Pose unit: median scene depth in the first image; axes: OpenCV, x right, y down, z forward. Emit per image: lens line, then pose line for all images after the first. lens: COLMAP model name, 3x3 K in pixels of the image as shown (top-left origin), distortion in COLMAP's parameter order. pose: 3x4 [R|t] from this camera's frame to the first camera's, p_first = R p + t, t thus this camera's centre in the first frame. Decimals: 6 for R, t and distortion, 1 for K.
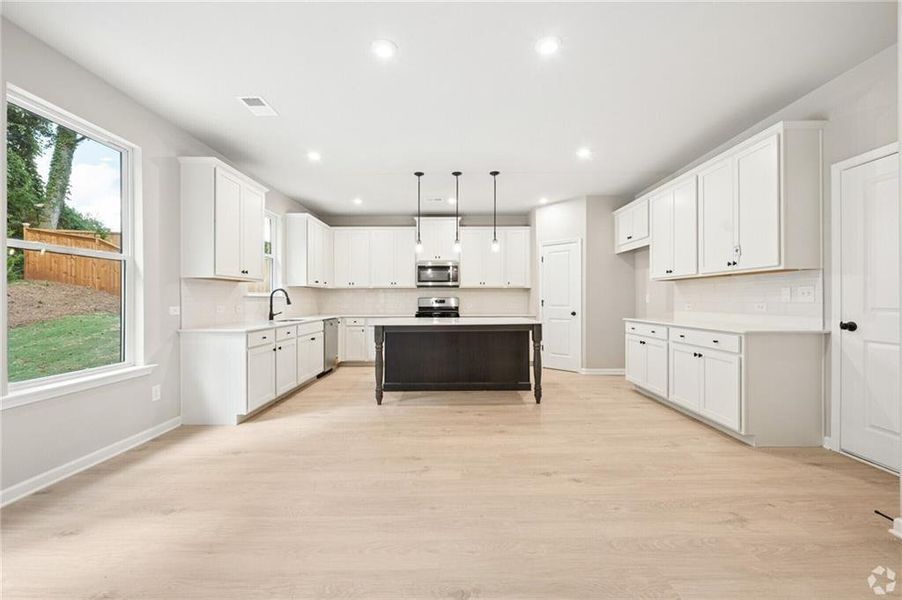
lens RADIAL K [[358.2, 0, 451.0], [0, 358.2, 300.0], [0, 0, 1]] dist [-0.001419, -0.000154]
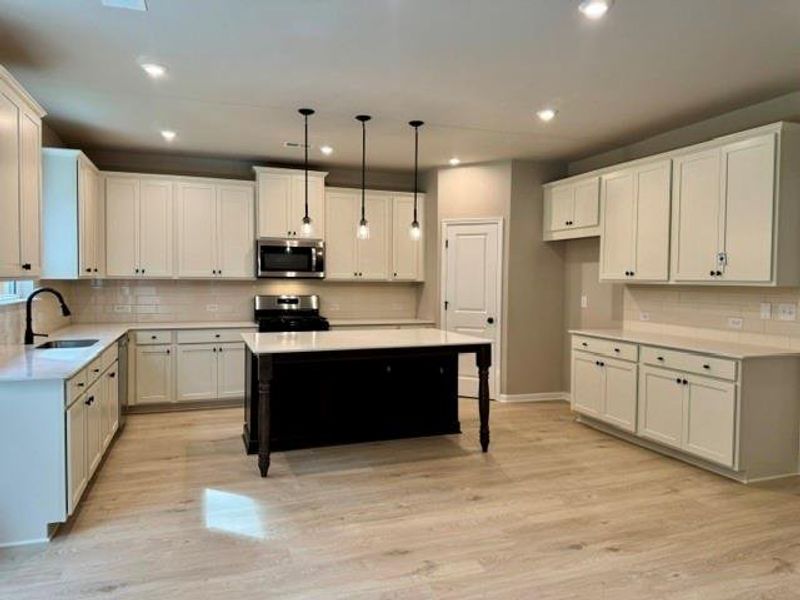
lens RADIAL K [[563.9, 0, 400.0], [0, 563.9, 300.0], [0, 0, 1]] dist [0.038444, -0.050286]
pose [[0.941327, -0.001234, 0.337493, -0.323224], [-0.012536, 0.999175, 0.038618, -0.067991], [-0.337263, -0.040583, 0.940535, -0.025011]]
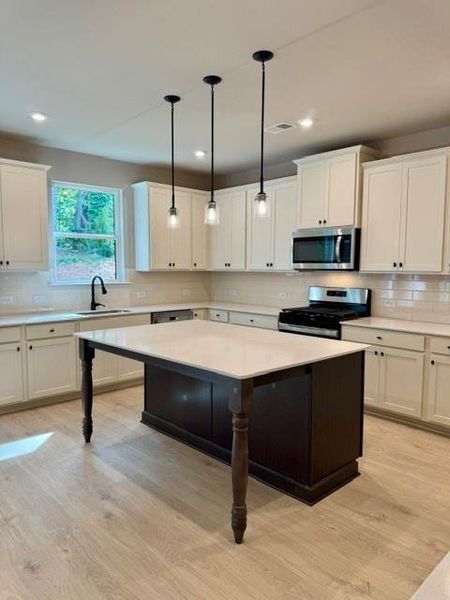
lens RADIAL K [[424.8, 0, 225.0], [0, 424.8, 300.0], [0, 0, 1]] dist [0.073396, -0.100655]
pose [[0.679269, 0.063701, -0.731120, 0.641099], [-0.005010, 0.996605, 0.082178, -0.076824], [0.733872, -0.052158, 0.677282, 0.639327]]
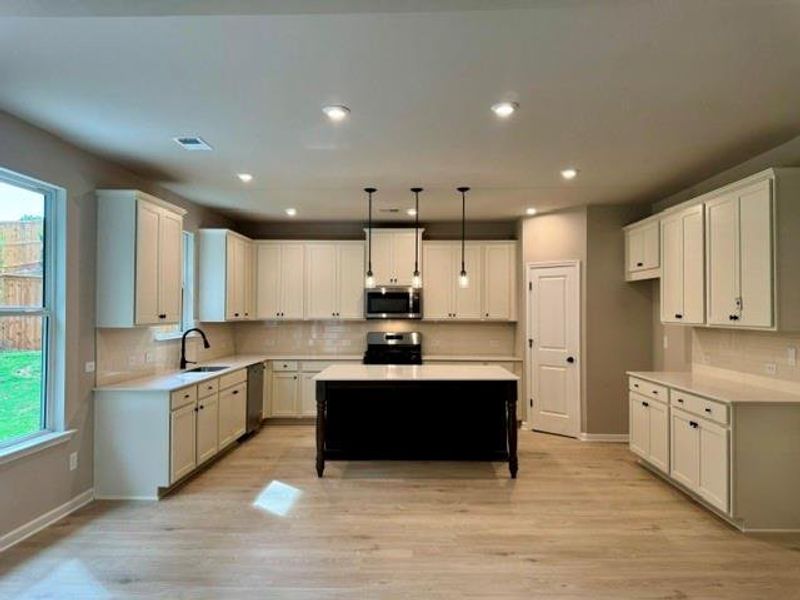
lens RADIAL K [[566.4, 0, 402.9], [0, 566.4, 293.3], [0, 0, 1]] dist [0.073396, -0.100655]
pose [[0.999639, 0.004514, -0.026496, 0.023814], [-0.005251, 0.999600, -0.027794, -0.098045], [0.026360, 0.027923, 0.999262, -0.329663]]
